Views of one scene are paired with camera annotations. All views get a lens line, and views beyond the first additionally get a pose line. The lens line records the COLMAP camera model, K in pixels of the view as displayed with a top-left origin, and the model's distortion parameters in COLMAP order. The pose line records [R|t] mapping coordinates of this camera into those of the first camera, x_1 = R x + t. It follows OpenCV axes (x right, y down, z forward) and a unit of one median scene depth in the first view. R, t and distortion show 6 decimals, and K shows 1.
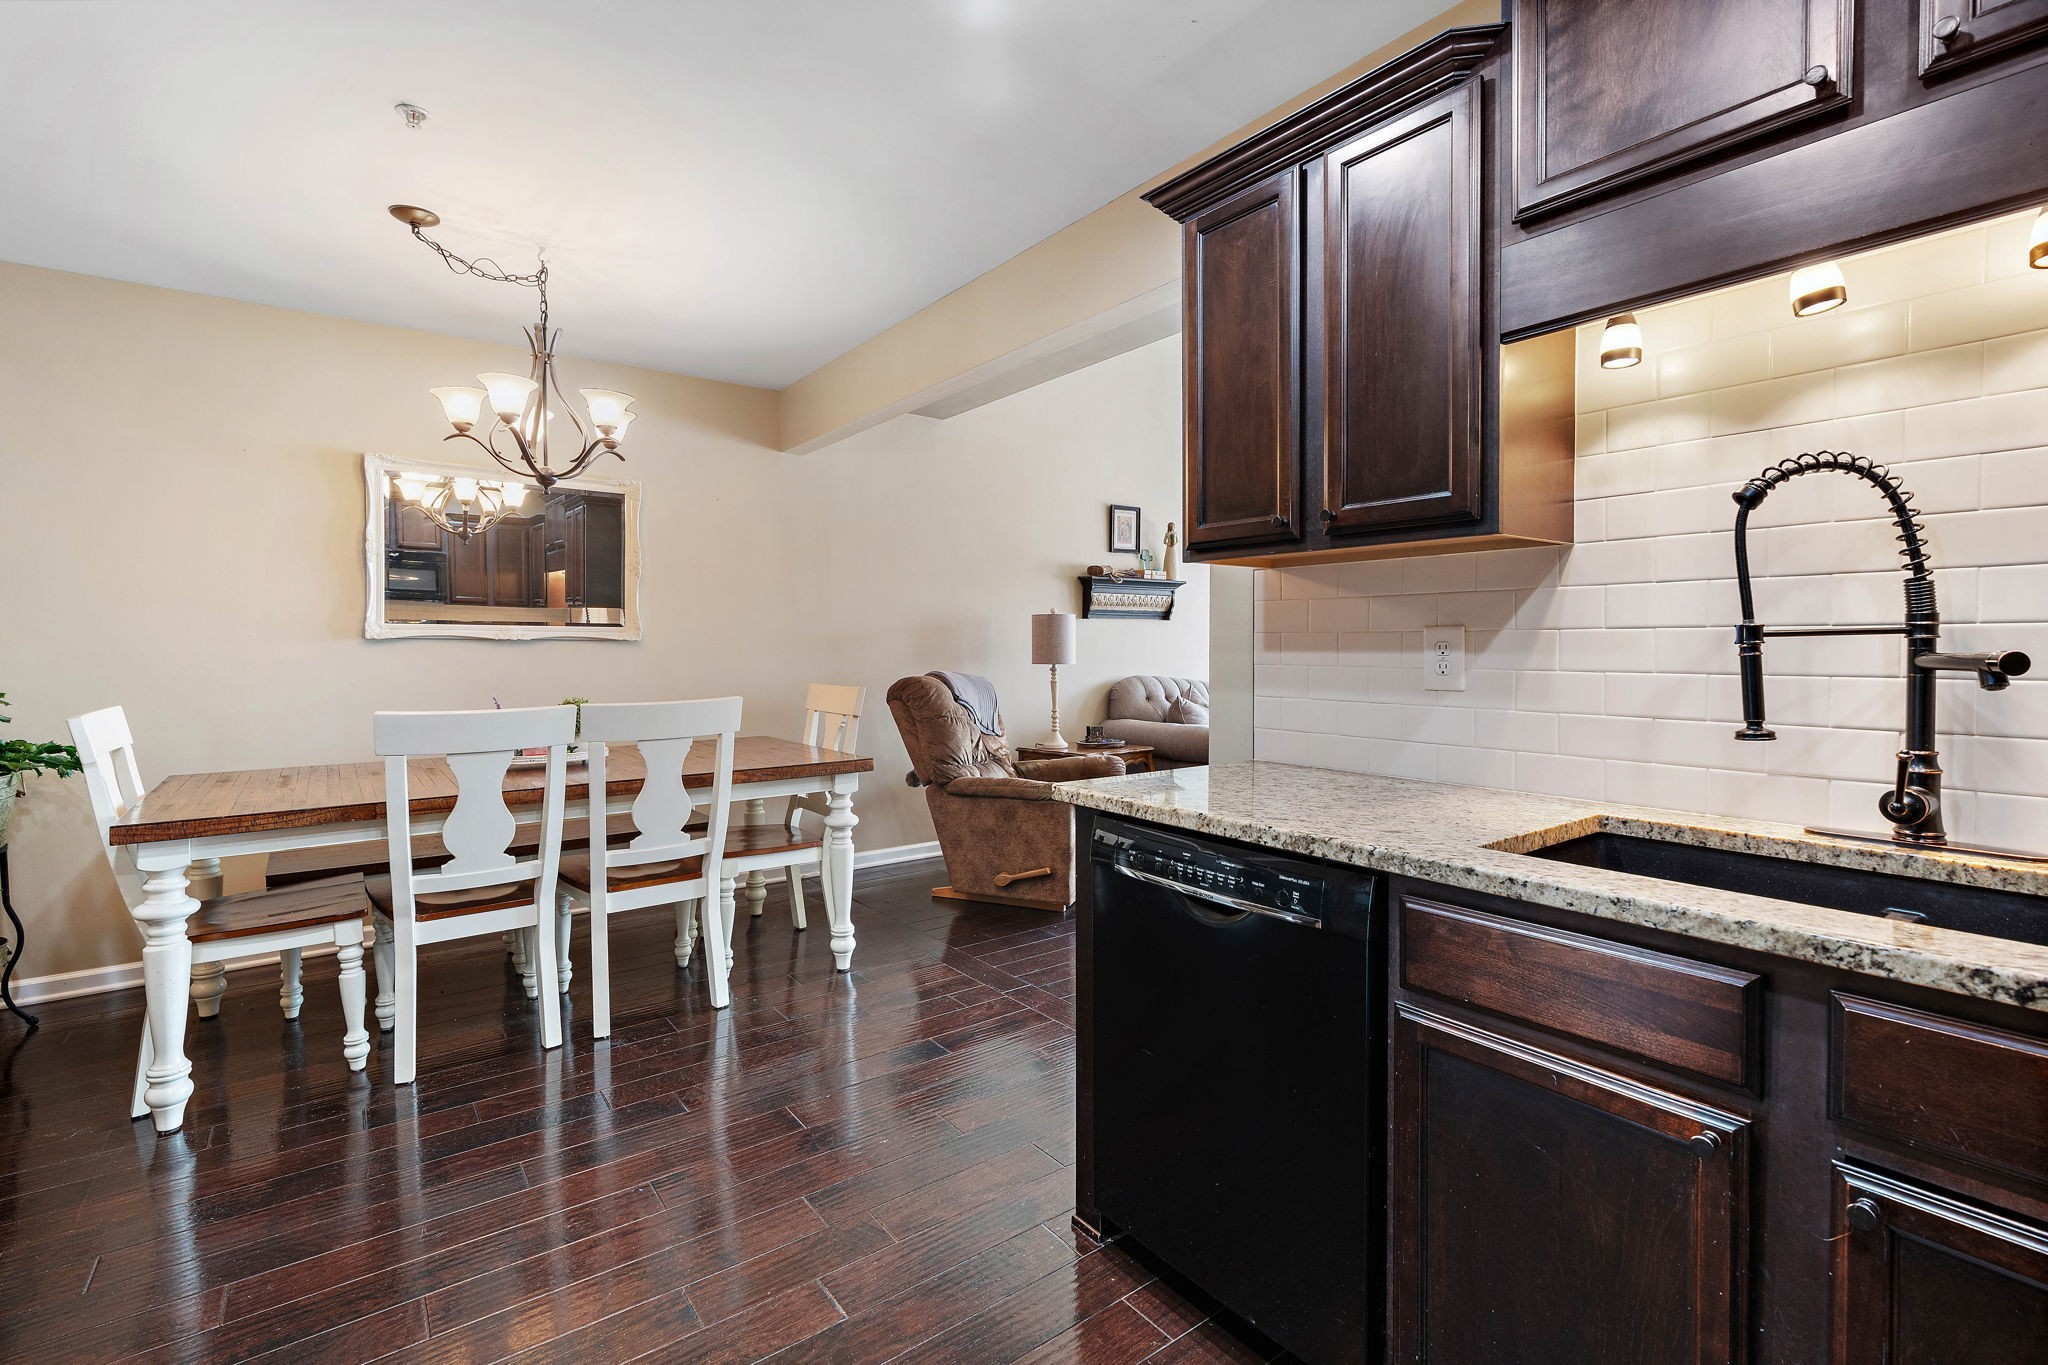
lens RADIAL K [[926.0, 0, 1006.7], [0, 926.0, 657.4], [0, 0, 1]] dist [-0.012553, 0.005627]
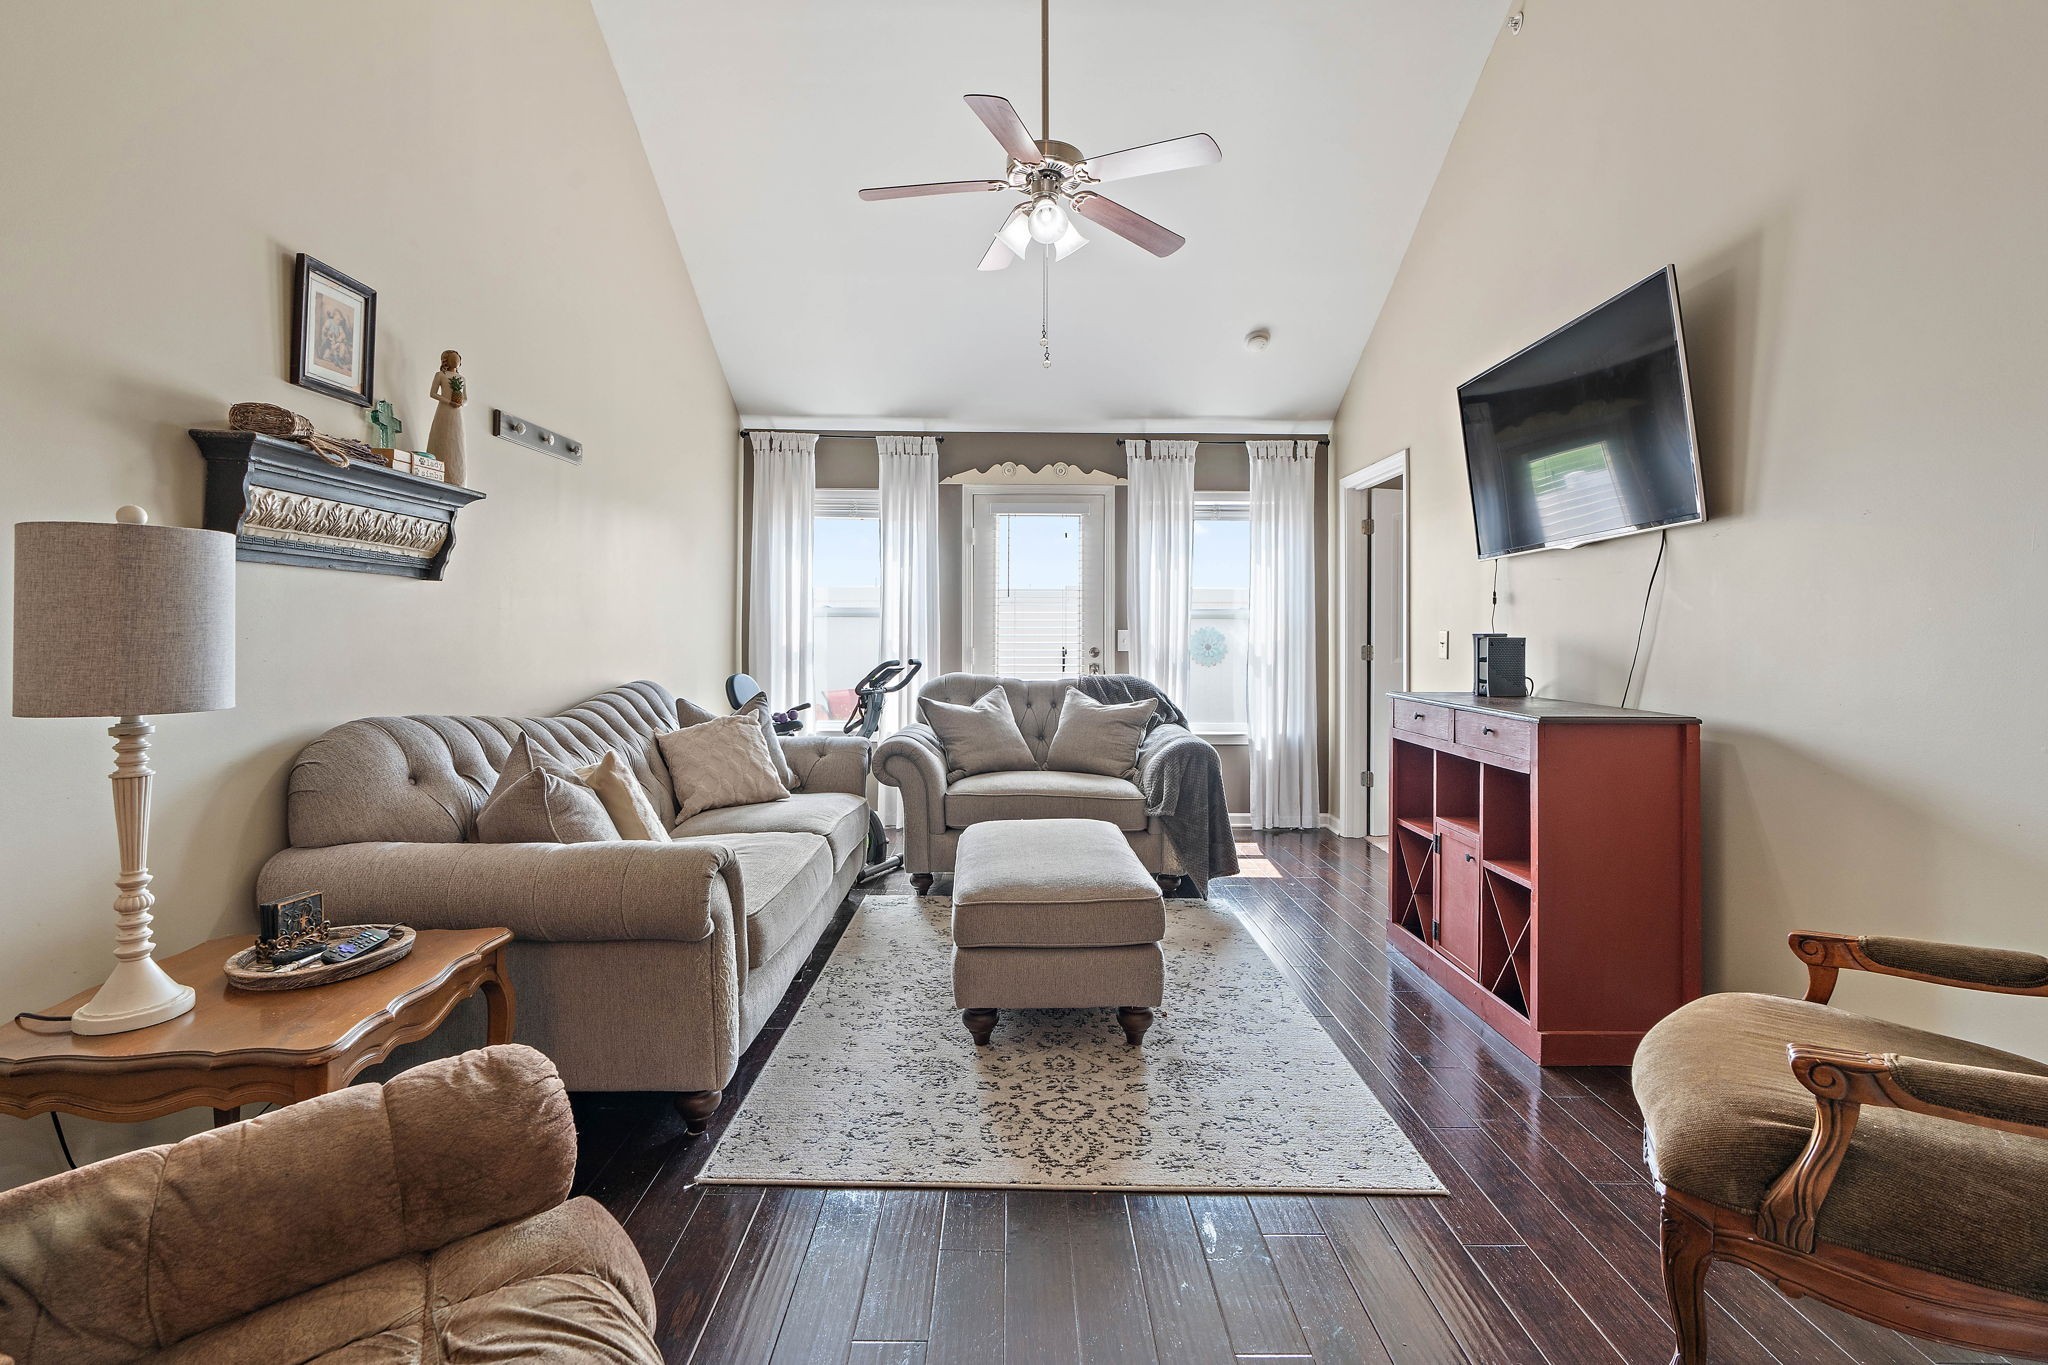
lens RADIAL K [[931.7, 0, 1031.1], [0, 931.7, 624.3], [0, 0, 1]] dist [-0.002605, -0.000151]
pose [[0.577010, 0.011570, 0.816655, -0.047628], [0.007676, 0.999779, -0.019588, -0.026819], [-0.816701, 0.017571, 0.576794, 1.524333]]
